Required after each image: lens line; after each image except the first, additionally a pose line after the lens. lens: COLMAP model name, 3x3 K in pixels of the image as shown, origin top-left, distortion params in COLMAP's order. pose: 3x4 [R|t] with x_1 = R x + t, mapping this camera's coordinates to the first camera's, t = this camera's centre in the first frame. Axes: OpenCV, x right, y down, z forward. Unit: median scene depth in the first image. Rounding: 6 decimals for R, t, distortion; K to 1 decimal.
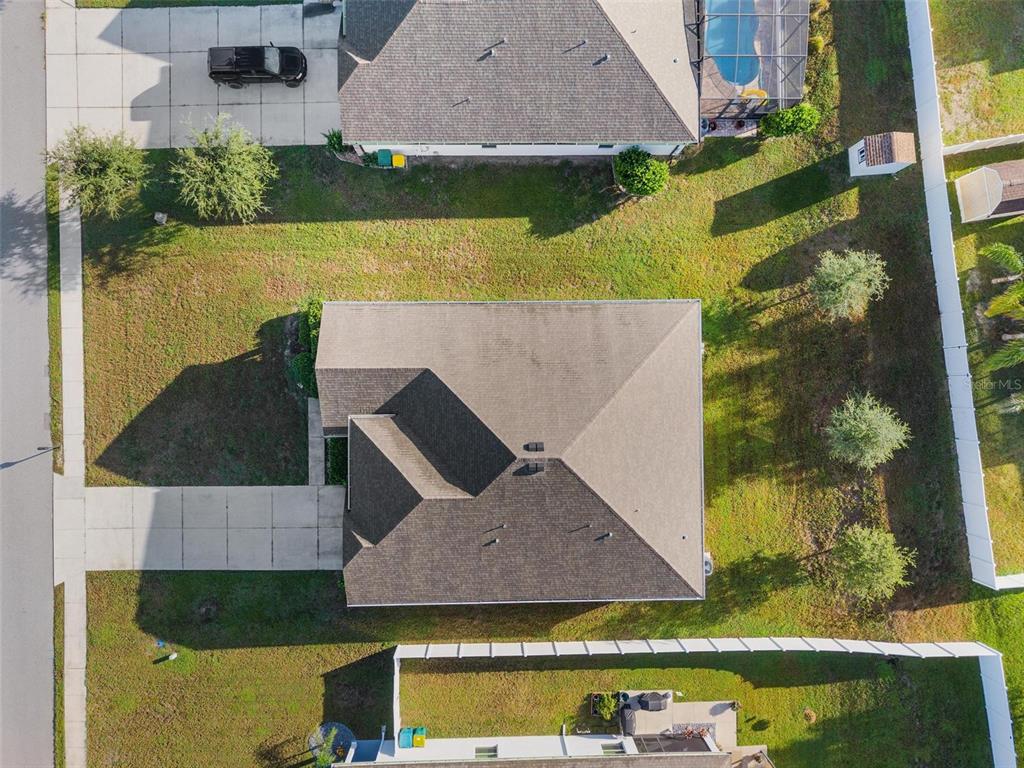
lens RADIAL K [[691.9, 0, 515.0], [0, 691.9, 380.9], [0, 0, 1]] dist [0.012078, -0.013592]
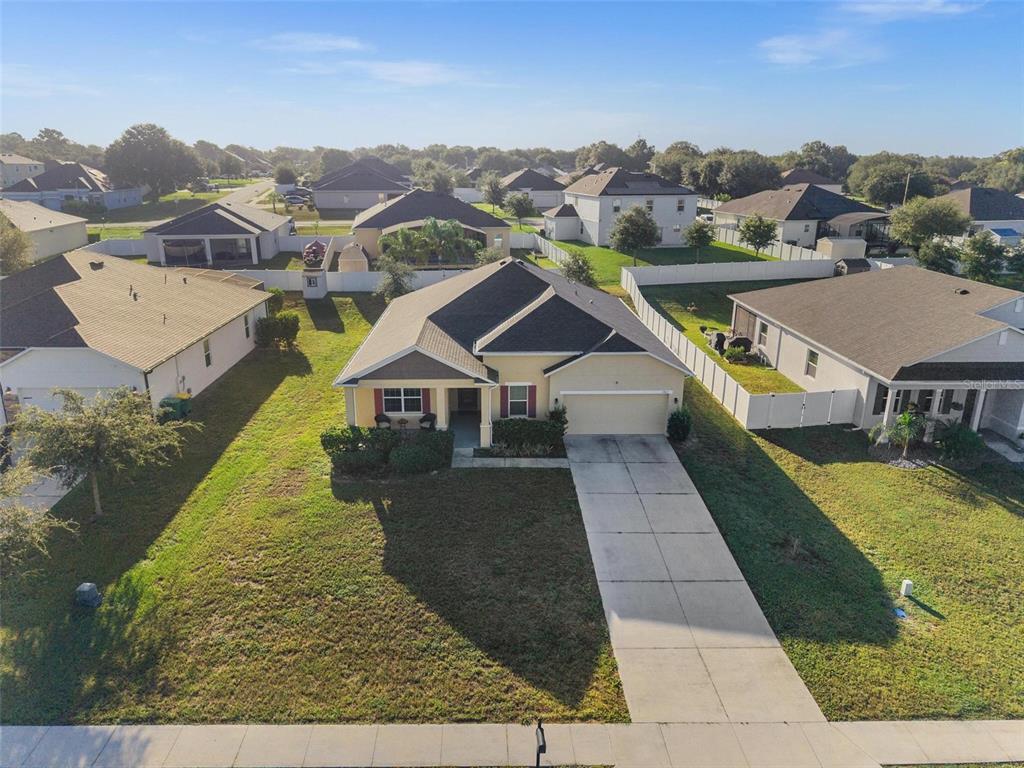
lens RADIAL K [[691.9, 0, 509.4], [0, 691.9, 383.7], [0, 0, 1]] dist [0.012078, -0.013592]
pose [[-0.019152, -0.328326, 0.944370, -0.952846], [0.999696, 0.008360, 0.023181, 0.067480], [-0.015506, 0.944528, 0.328066, 0.670336]]
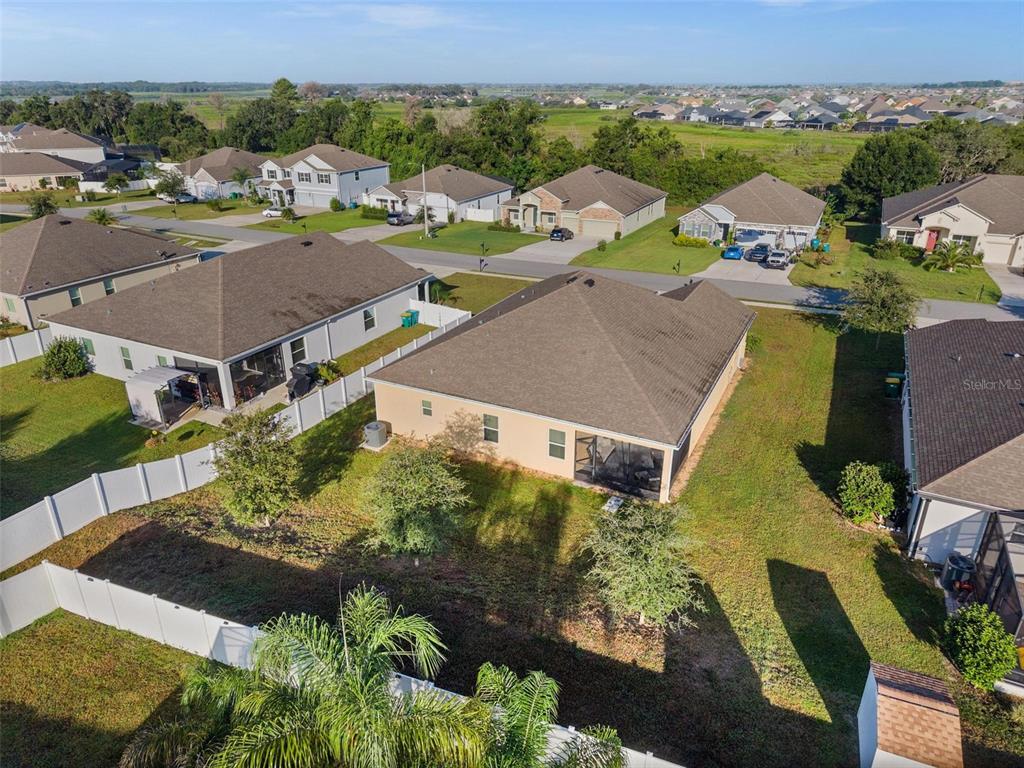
lens RADIAL K [[691.9, 0, 509.4], [0, 691.9, 380.7], [0, 0, 1]] dist [0.012078, -0.013592]
pose [[-0.458038, 0.327397, -0.826445, 0.882197], [-0.888931, -0.167009, 0.426509, -0.243286], [0.001614, 0.930010, 0.367530, 0.609280]]
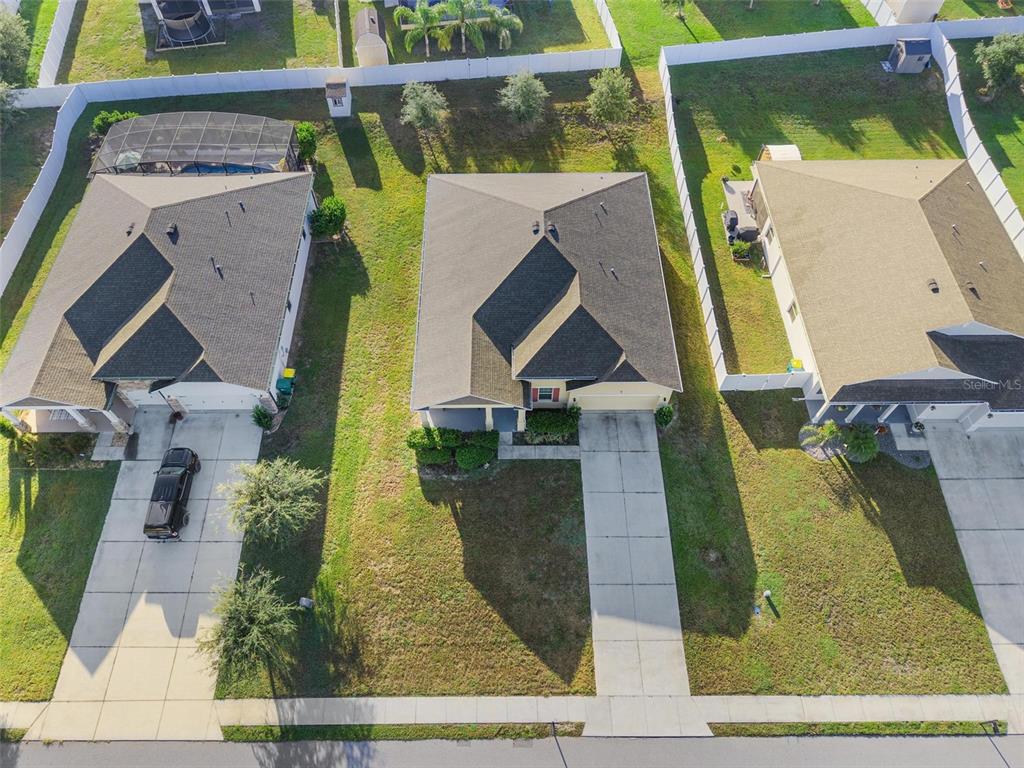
lens RADIAL K [[691.9, 0, 508.2], [0, 691.9, 385.0], [0, 0, 1]] dist [0.012078, -0.013592]
pose [[0.002328, -0.856513, 0.516120, -0.740171], [0.999935, 0.007746, 0.008345, 0.029842], [-0.011146, 0.516068, 0.856475, 0.036950]]
